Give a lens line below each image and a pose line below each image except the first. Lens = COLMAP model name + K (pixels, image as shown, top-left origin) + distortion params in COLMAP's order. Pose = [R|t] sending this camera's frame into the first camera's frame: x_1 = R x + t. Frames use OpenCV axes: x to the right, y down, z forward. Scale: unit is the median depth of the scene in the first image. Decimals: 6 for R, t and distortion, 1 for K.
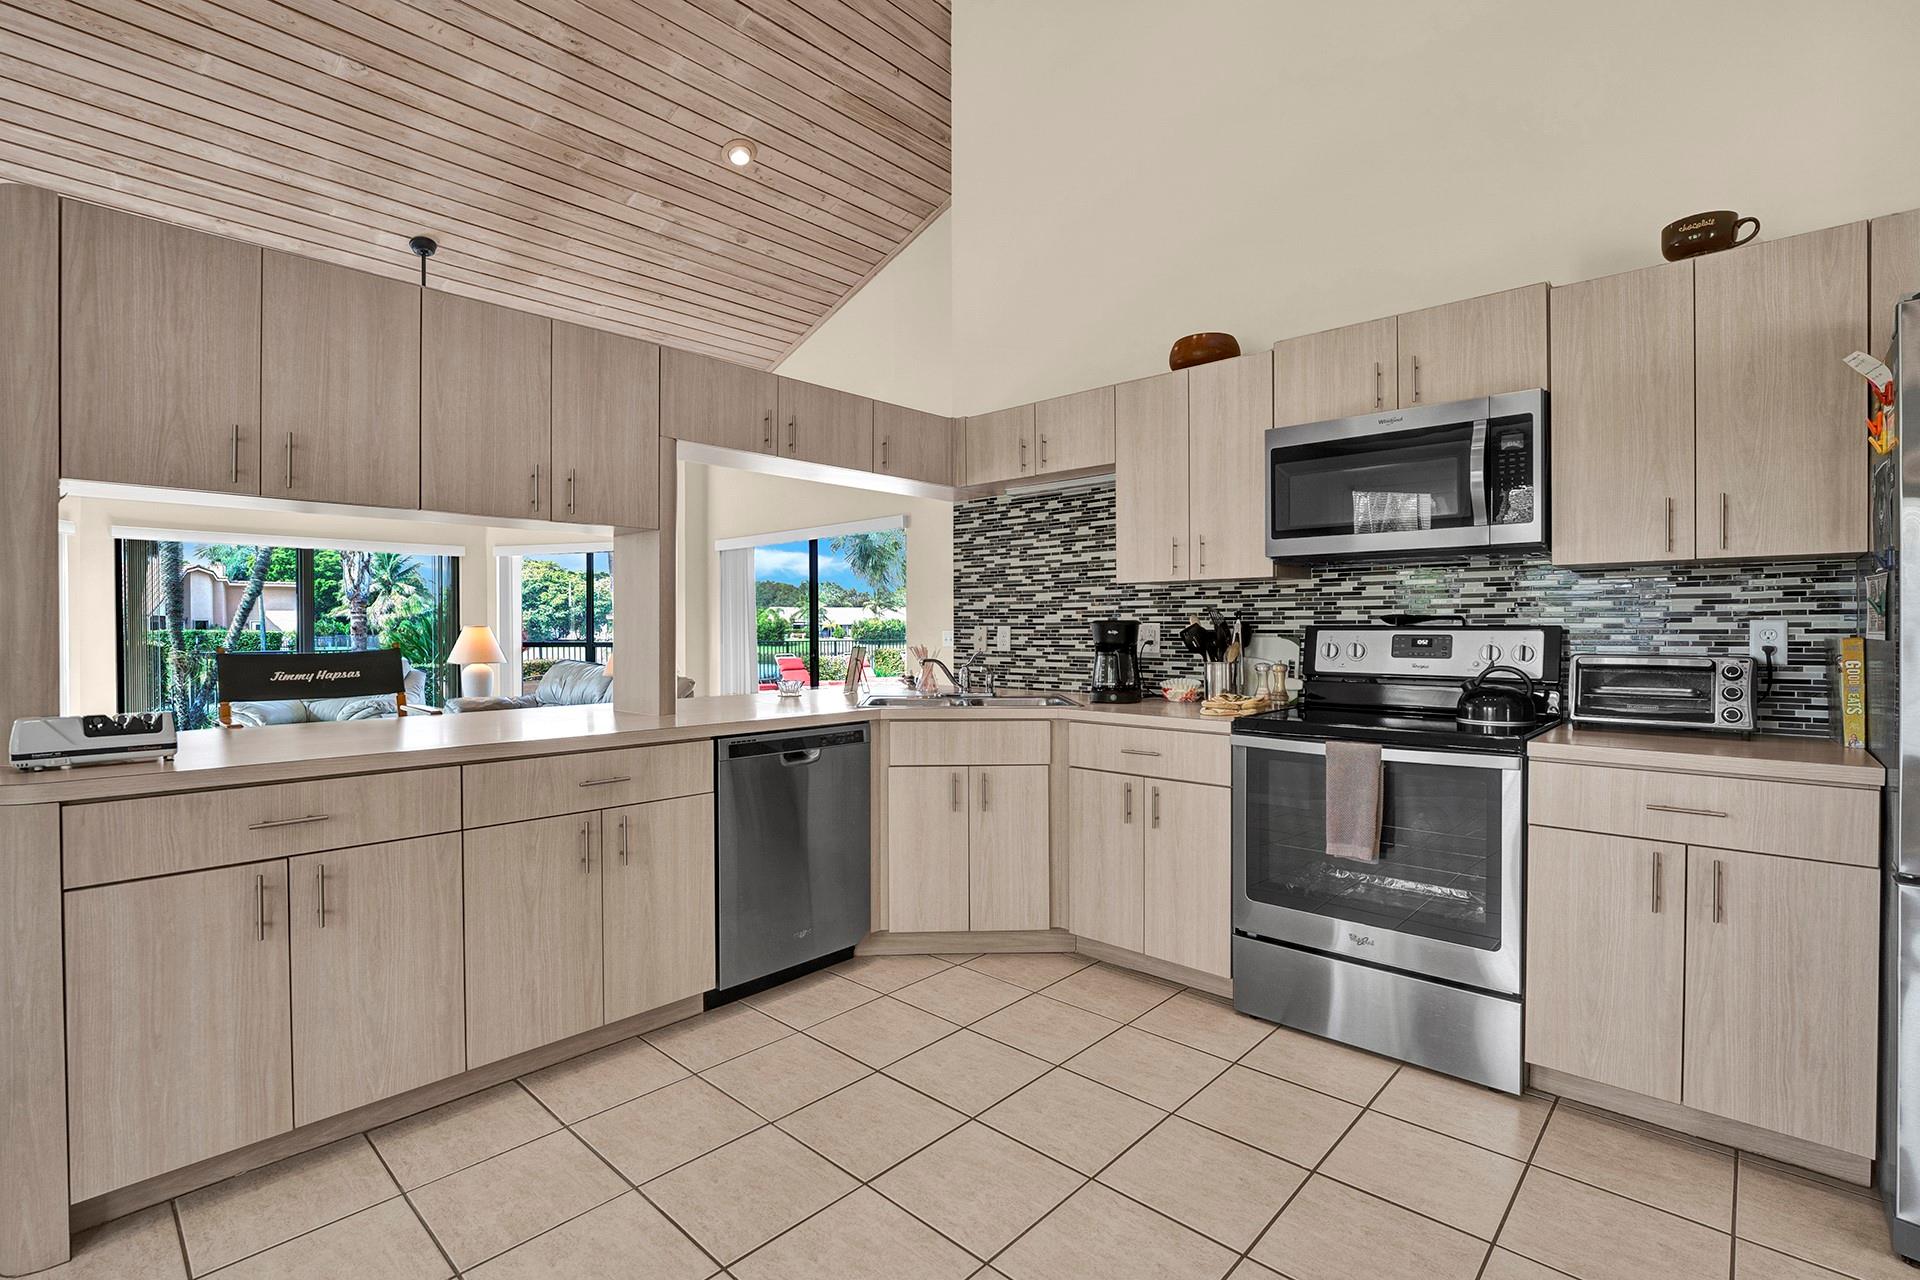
lens RADIAL K [[861.8, 0, 992.7], [0, 861.8, 638.9], [0, 0, 1]] dist [-0.015046, 0.000564]
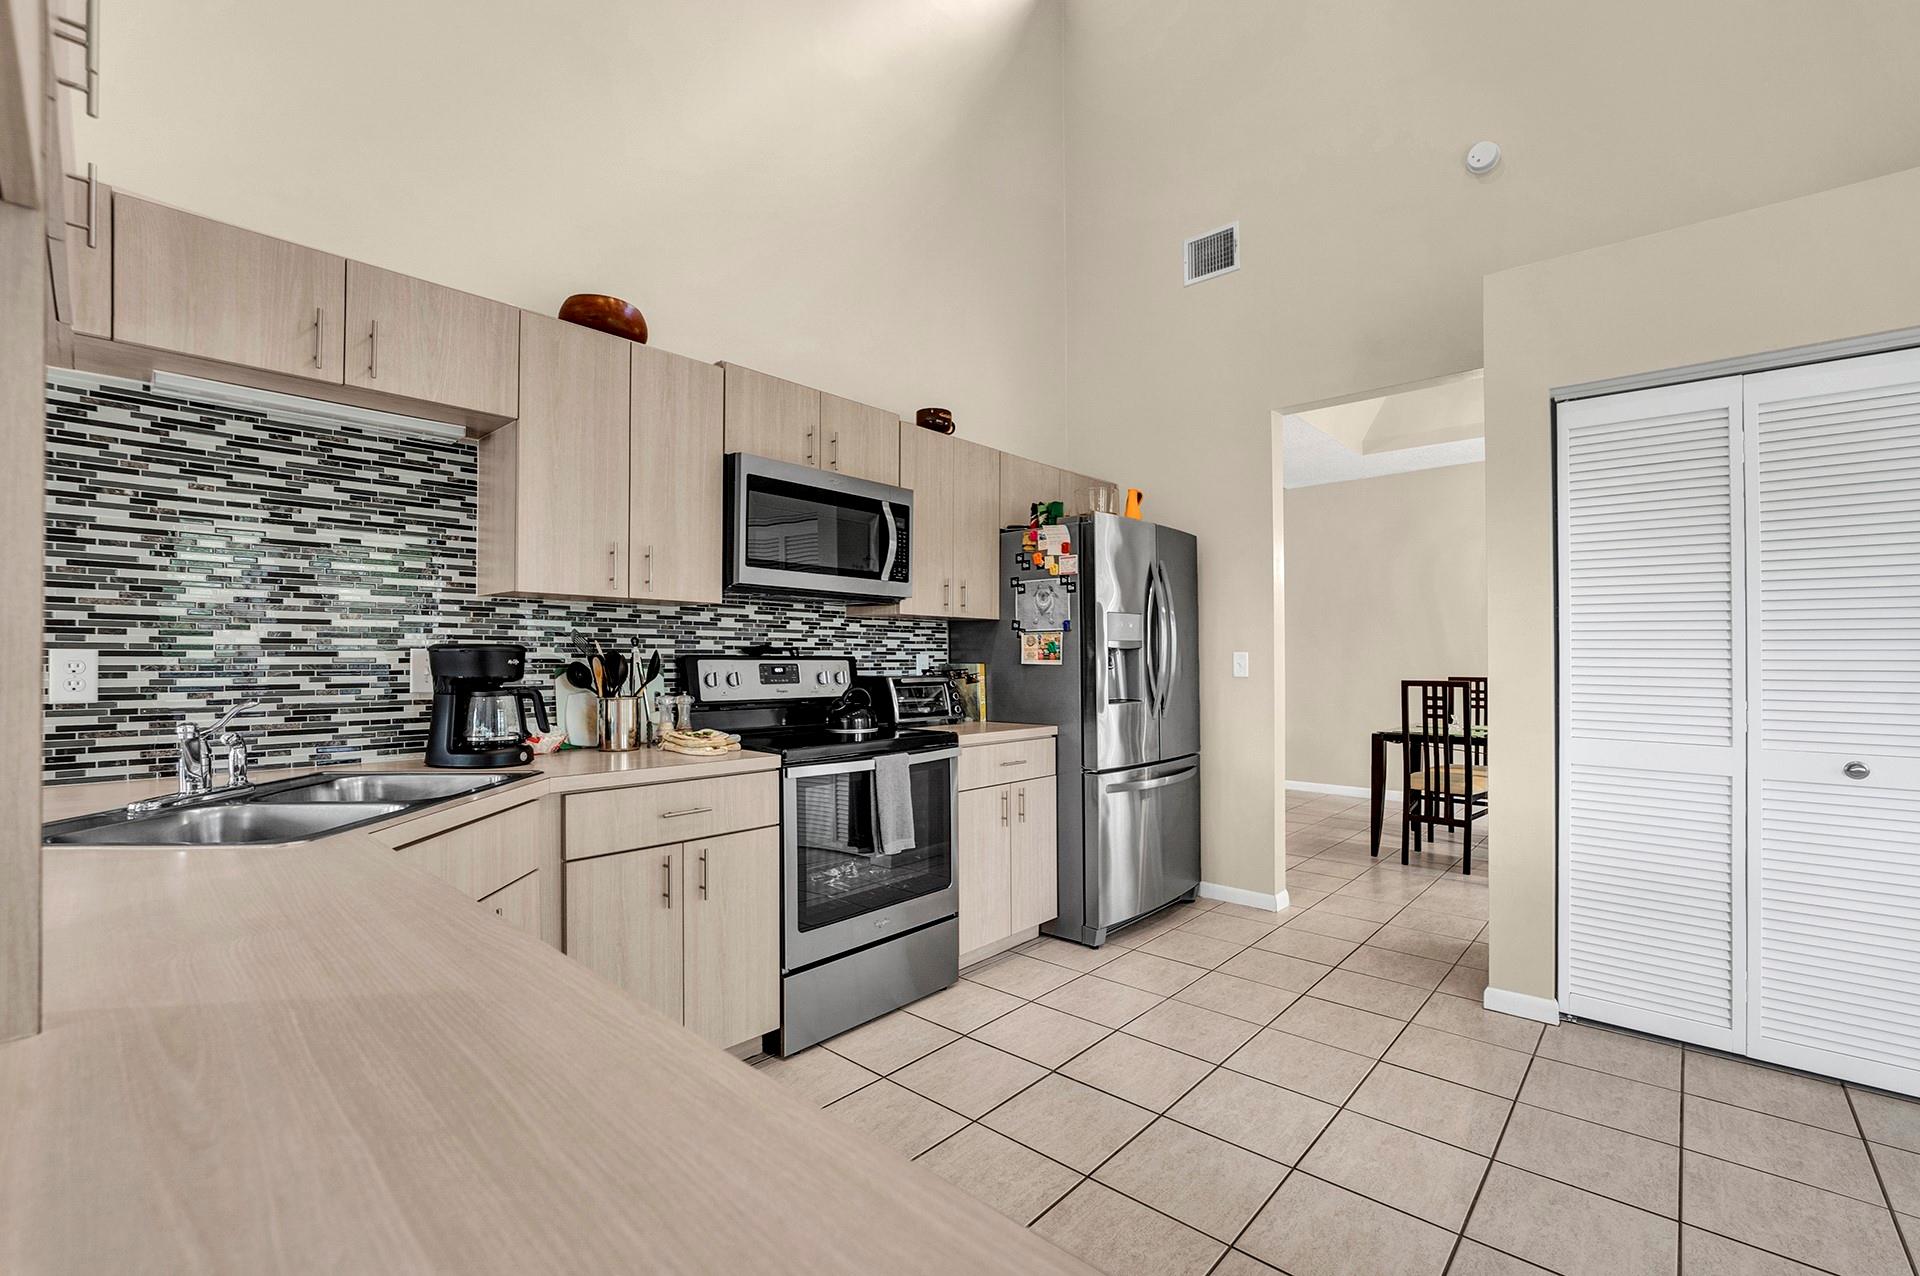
lens RADIAL K [[836.9, 0, 954.5], [0, 836.9, 666.1], [0, 0, 1]] dist [-0.026083, 0.000591]
pose [[-0.000287, -0.008688, 0.999962, -0.506974], [0.006068, 0.999944, 0.008690, -0.008164], [-0.999982, 0.006070, -0.000234, 0.619719]]
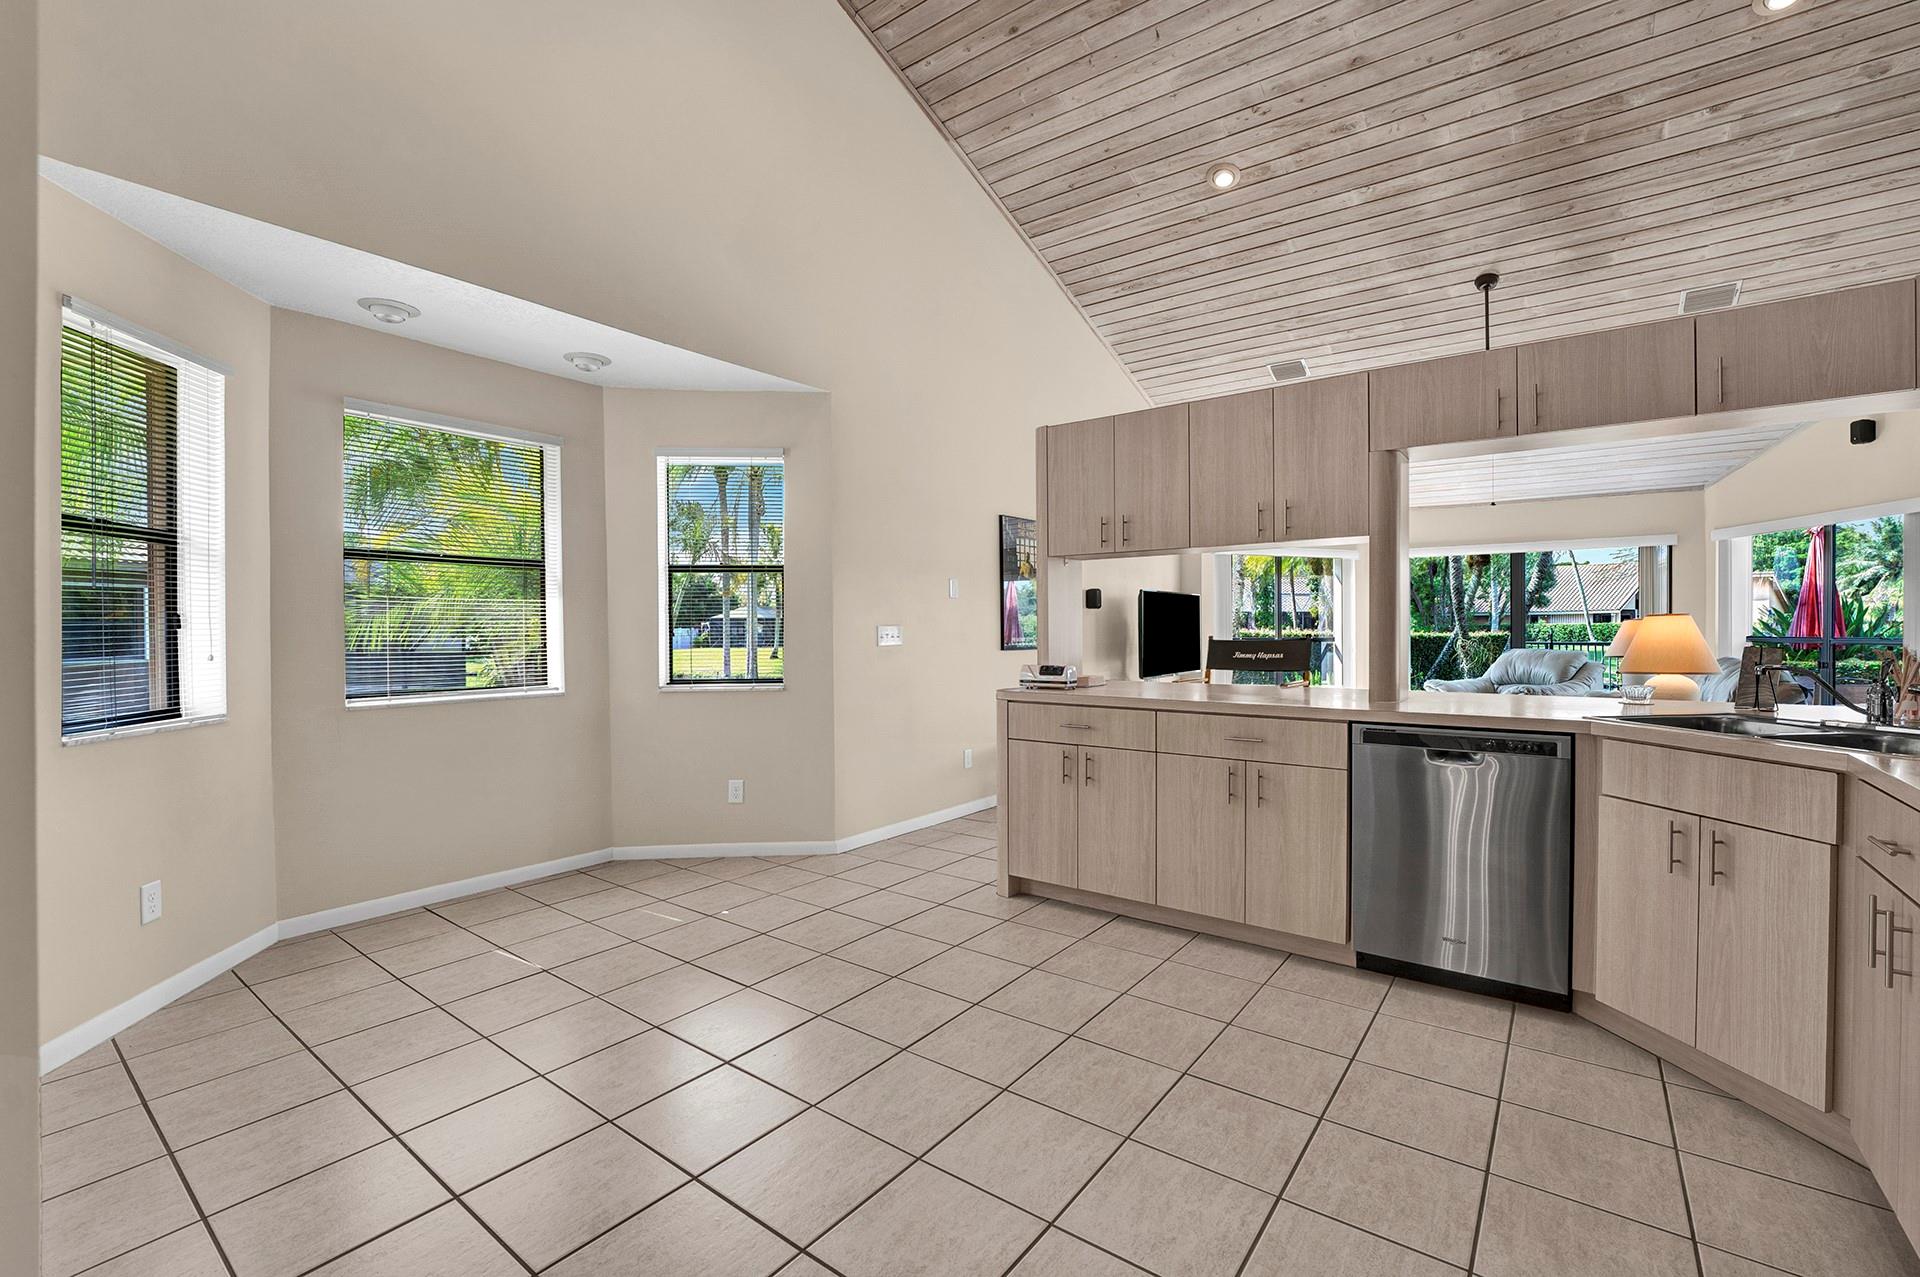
lens RADIAL K [[845.9, 0, 960.0], [0, 845.9, 638.5], [0, 0, 1]] dist [-0.002561, -0.000005]
pose [[0.095108, 0.016682, -0.995327, 0.540417], [-0.007041, 0.999846, 0.016085, -0.005566], [0.995442, 0.005478, 0.095210, 0.293384]]
